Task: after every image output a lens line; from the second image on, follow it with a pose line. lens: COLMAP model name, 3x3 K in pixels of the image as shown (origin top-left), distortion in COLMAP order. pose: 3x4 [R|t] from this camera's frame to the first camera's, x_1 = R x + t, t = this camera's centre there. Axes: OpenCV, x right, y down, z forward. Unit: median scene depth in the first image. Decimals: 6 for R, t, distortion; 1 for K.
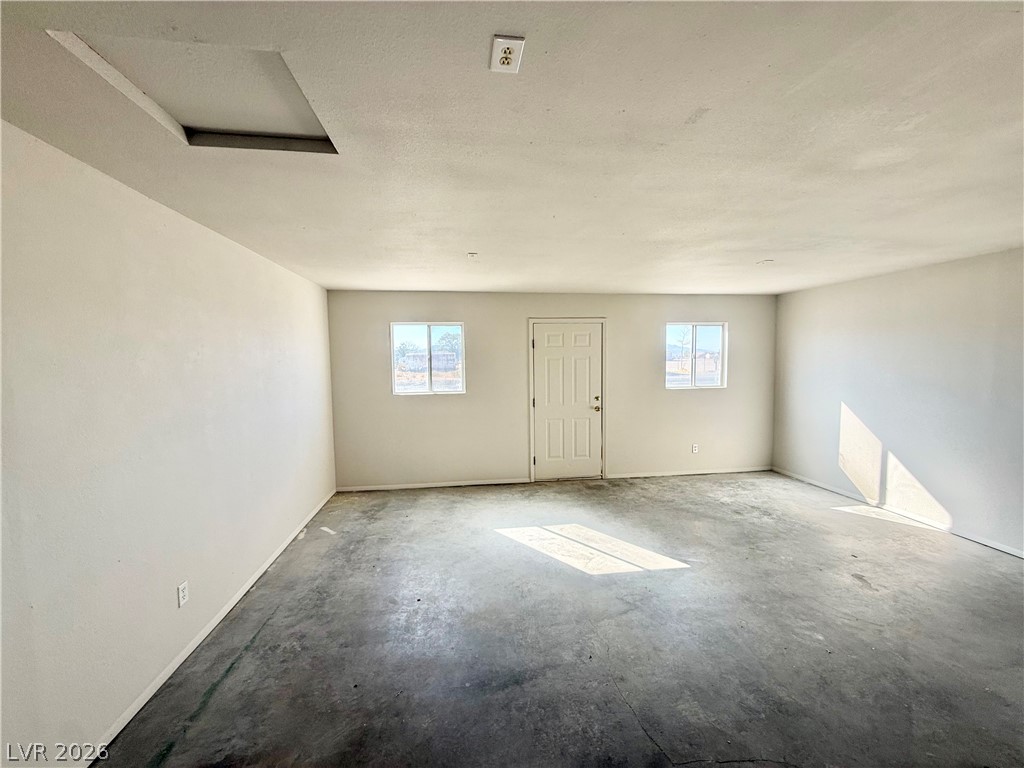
lens RADIAL K [[410.4, 0, 510.2], [0, 410.4, 387.6], [0, 0, 1]] dist [-0.000649, -0.000312]
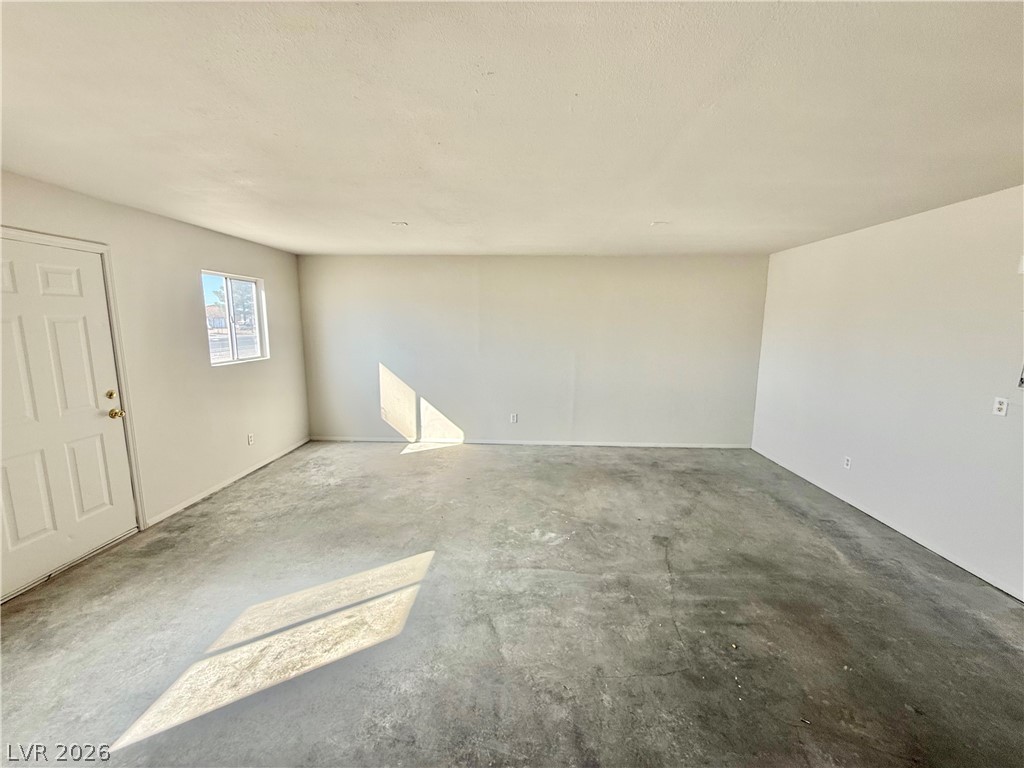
lens RADIAL K [[410.4, 0, 509.6], [0, 410.4, 388.8], [0, 0, 1]] dist [-0.000649, -0.000312]
pose [[0.175753, -0.145070, 0.973686, -0.237400], [0.060874, 0.988791, 0.136333, -0.025668], [-0.982550, 0.035311, 0.182615, 0.410386]]
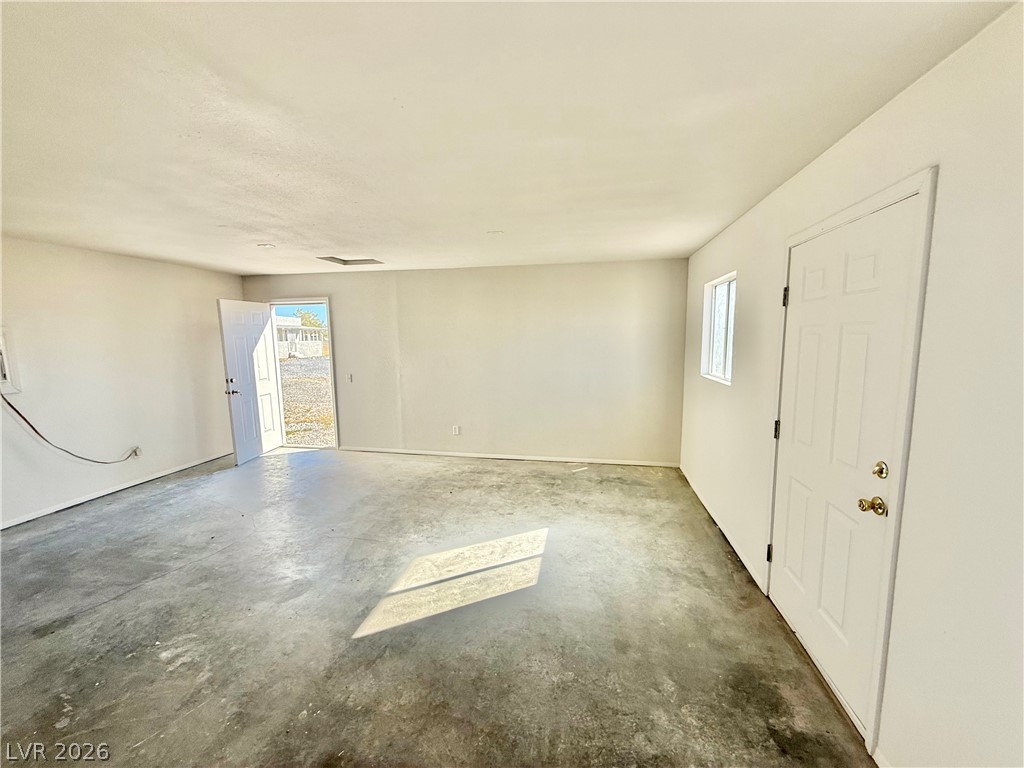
lens RADIAL K [[410.4, 0, 513.0], [0, 410.4, 384.3], [0, 0, 1]] dist [-0.000649, -0.000312]
pose [[-0.314297, 0.124864, -0.941077, 0.598939], [-0.056586, 0.987086, 0.149867, -0.066850], [0.947637, 0.100354, -0.303173, 0.899864]]
